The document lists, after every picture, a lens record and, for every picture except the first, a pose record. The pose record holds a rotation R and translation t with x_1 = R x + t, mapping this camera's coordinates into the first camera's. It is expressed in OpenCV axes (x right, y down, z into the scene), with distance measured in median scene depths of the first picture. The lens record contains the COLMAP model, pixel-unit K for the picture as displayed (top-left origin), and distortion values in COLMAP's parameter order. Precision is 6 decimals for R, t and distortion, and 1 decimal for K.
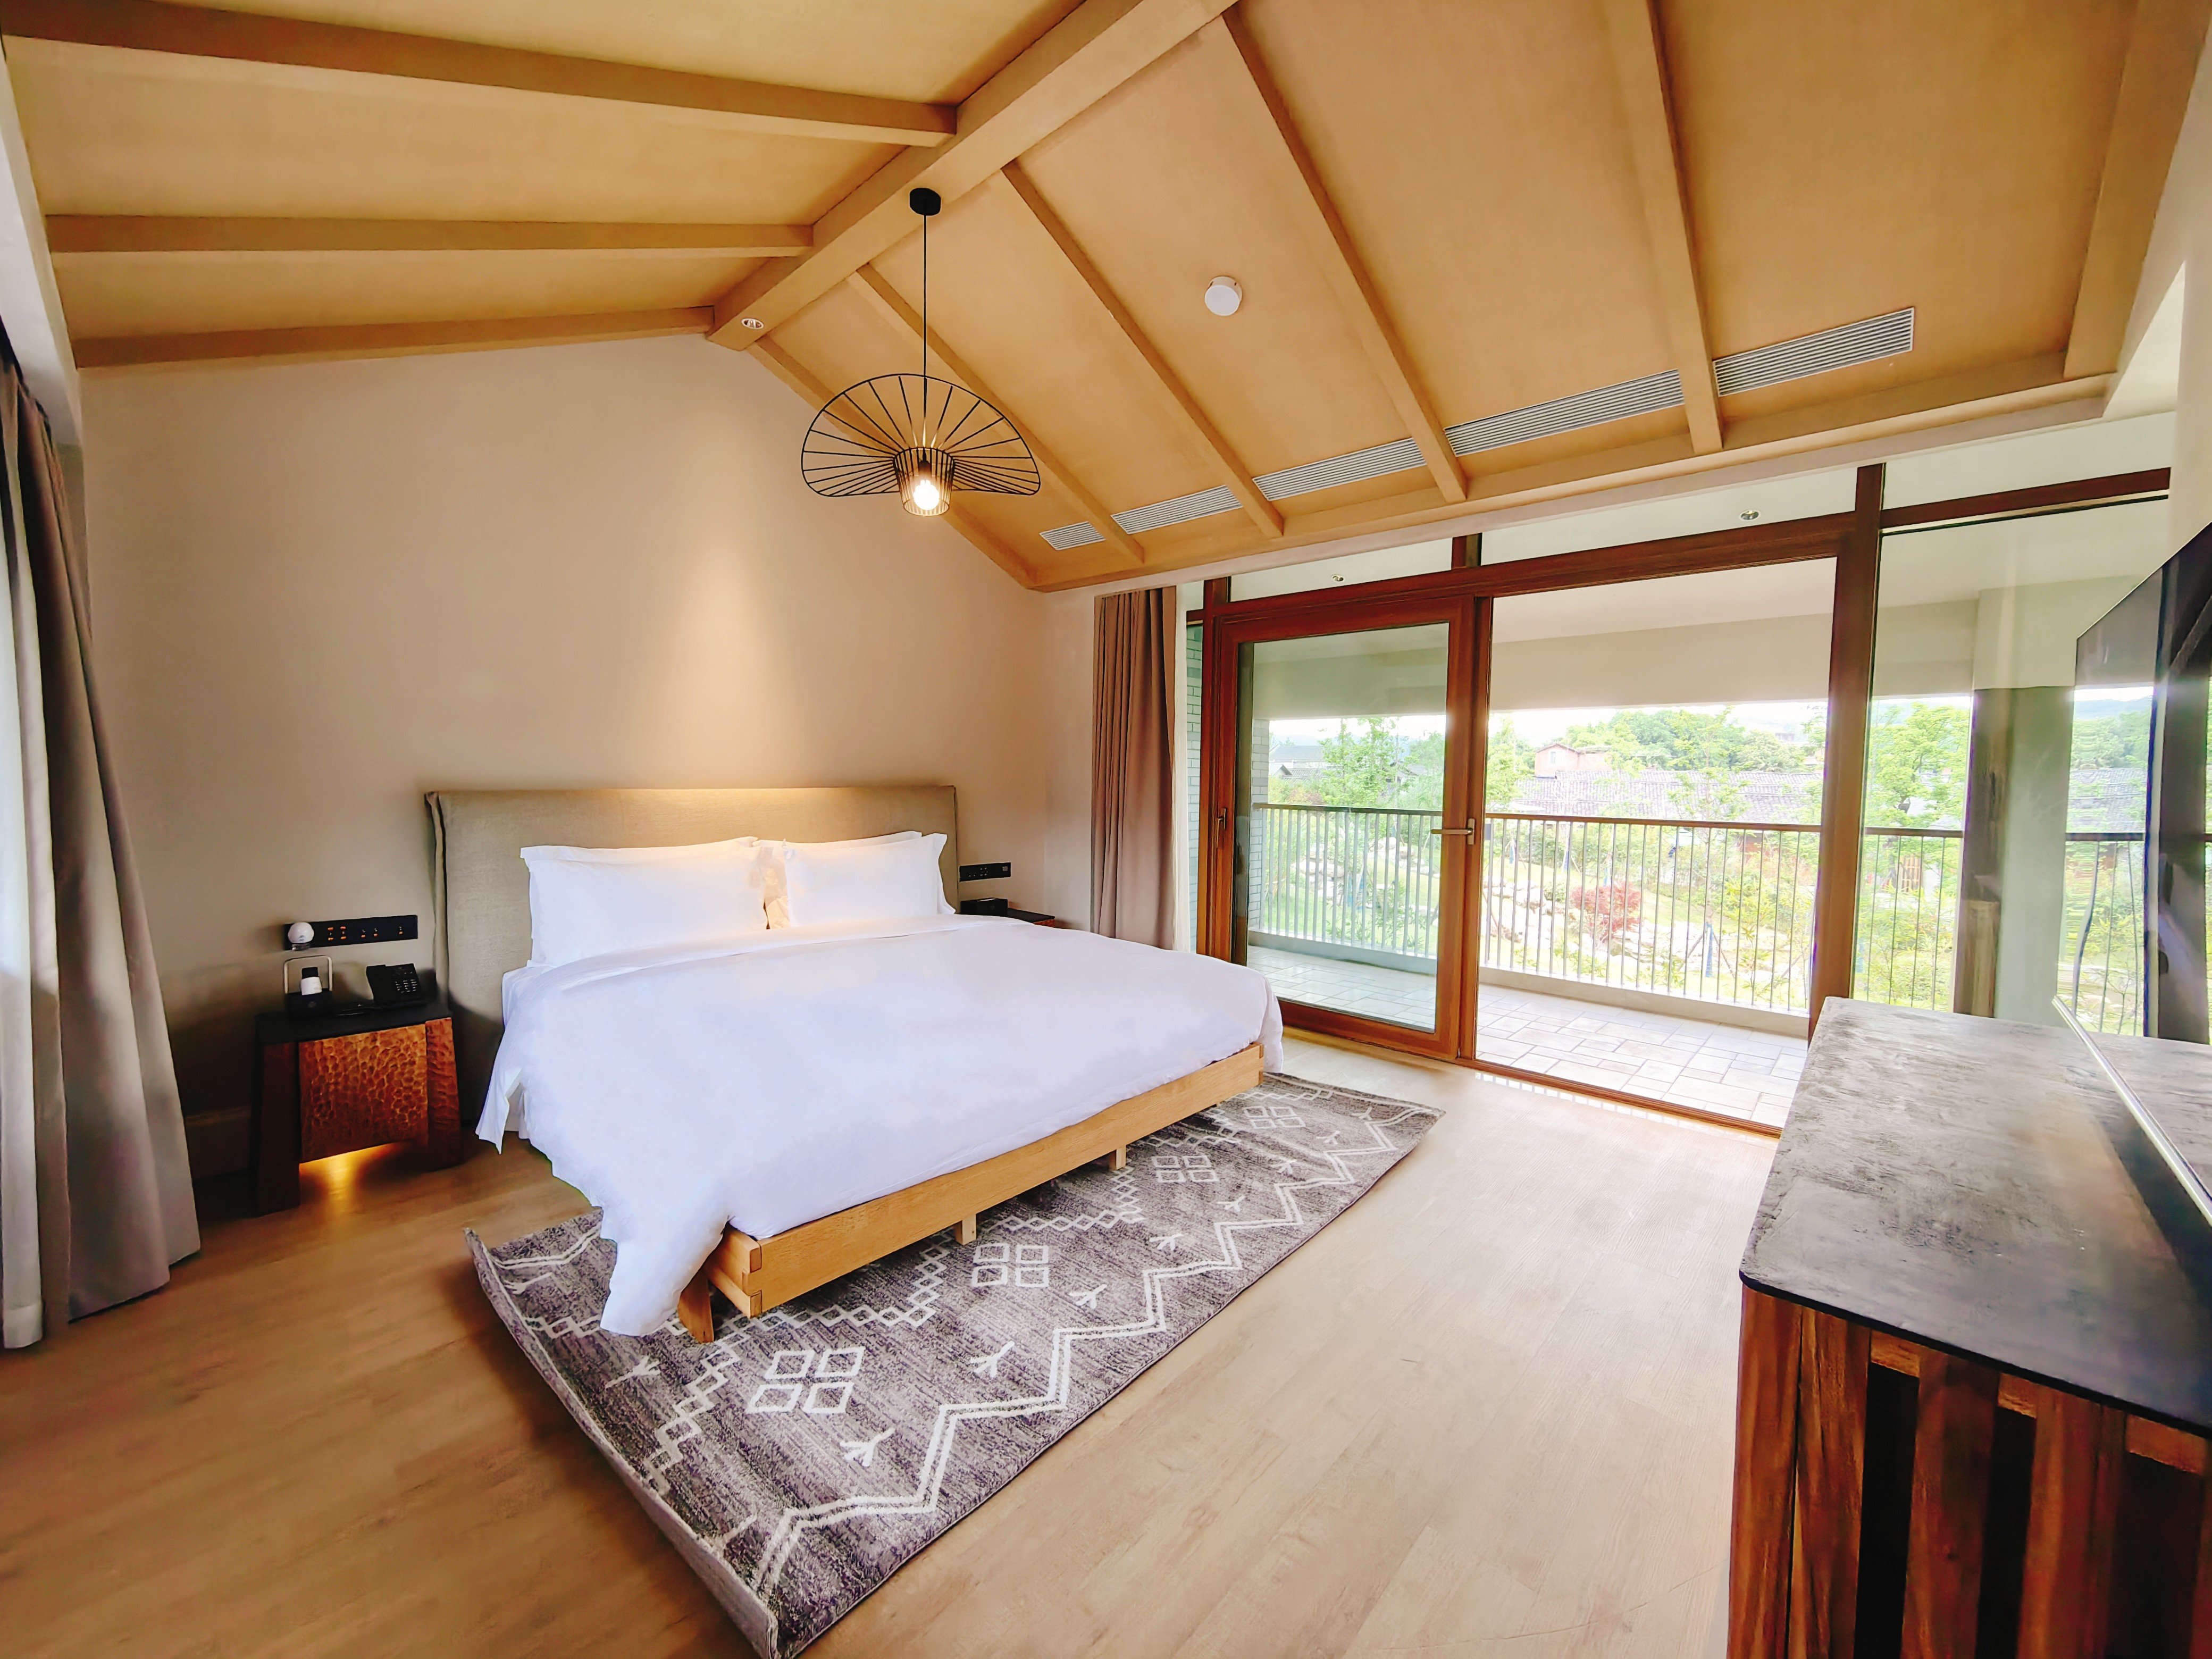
lens RADIAL K [[863.9, 0, 1101.3], [0, 863.9, 824.2], [0, 0, 1]] dist [-0.001493, 0.000004]
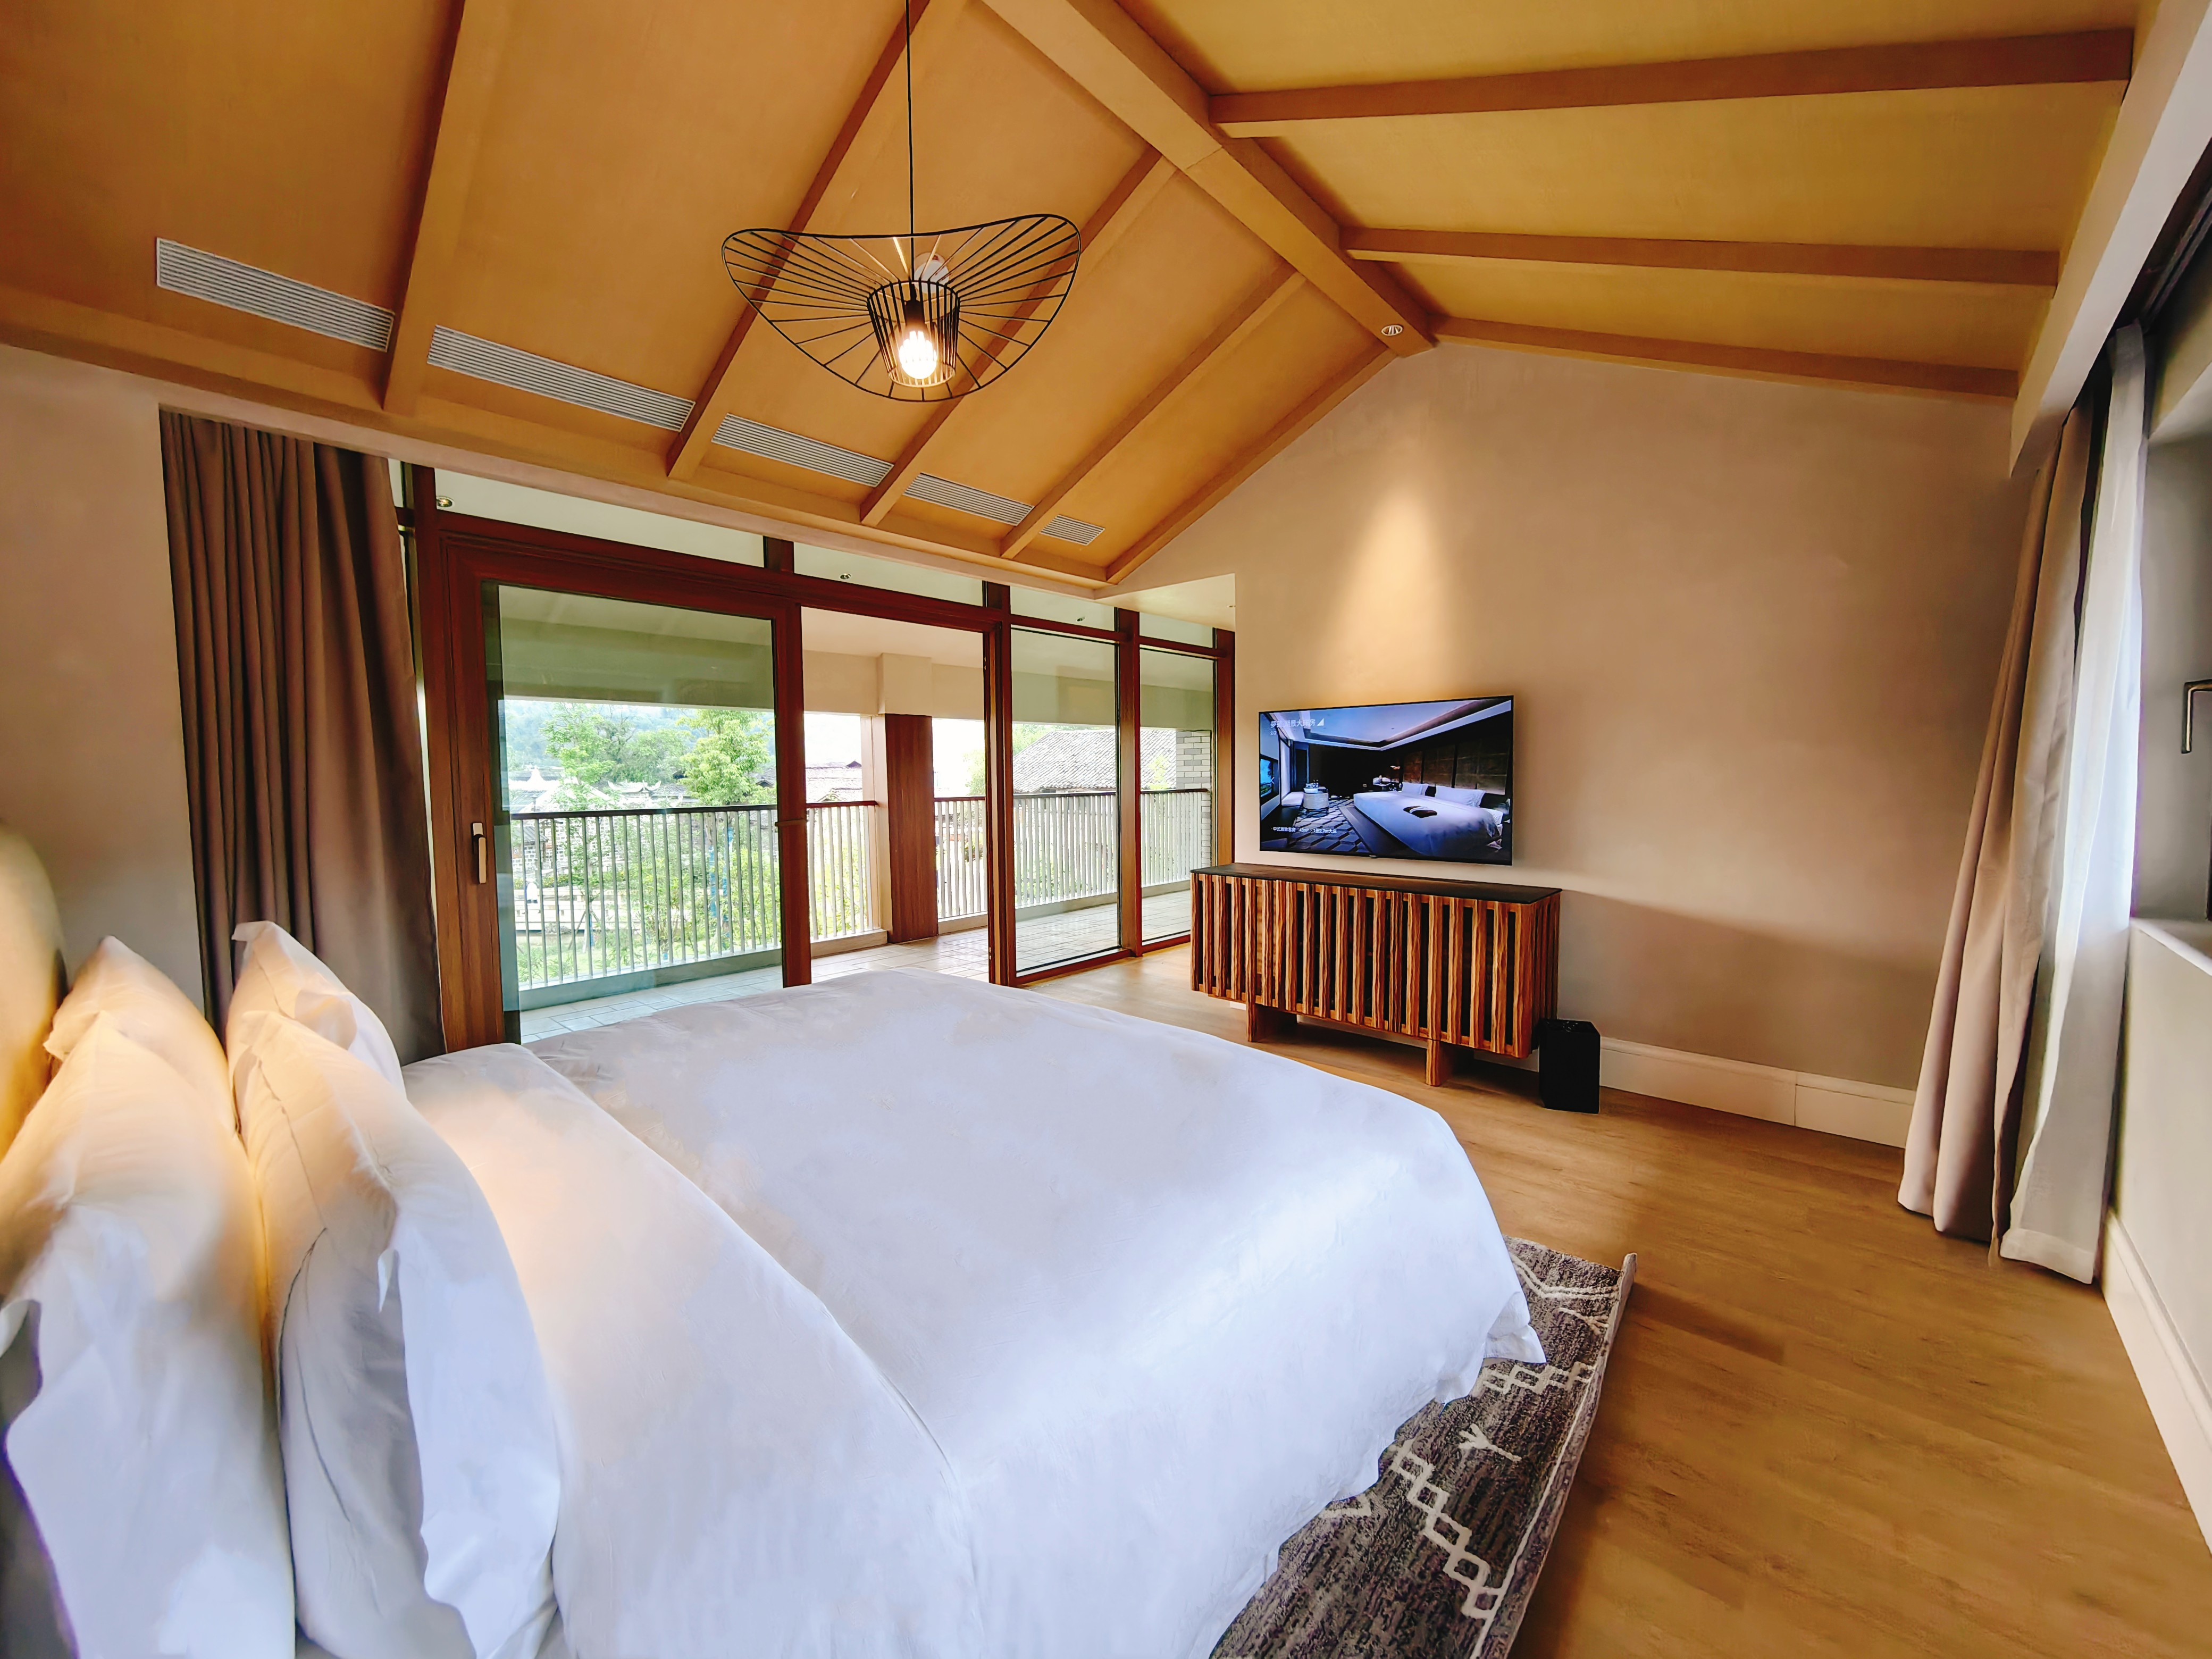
lens RADIAL K [[863.9, 0, 1101.3], [0, 863.9, 824.2], [0, 0, 1]] dist [-0.001493, 0.000004]
pose [[-0.008348, -0.073581, 0.997254, -0.665431], [0.067371, 0.994982, 0.073977, -0.043976], [-0.997693, 0.067803, -0.003349, 0.655979]]
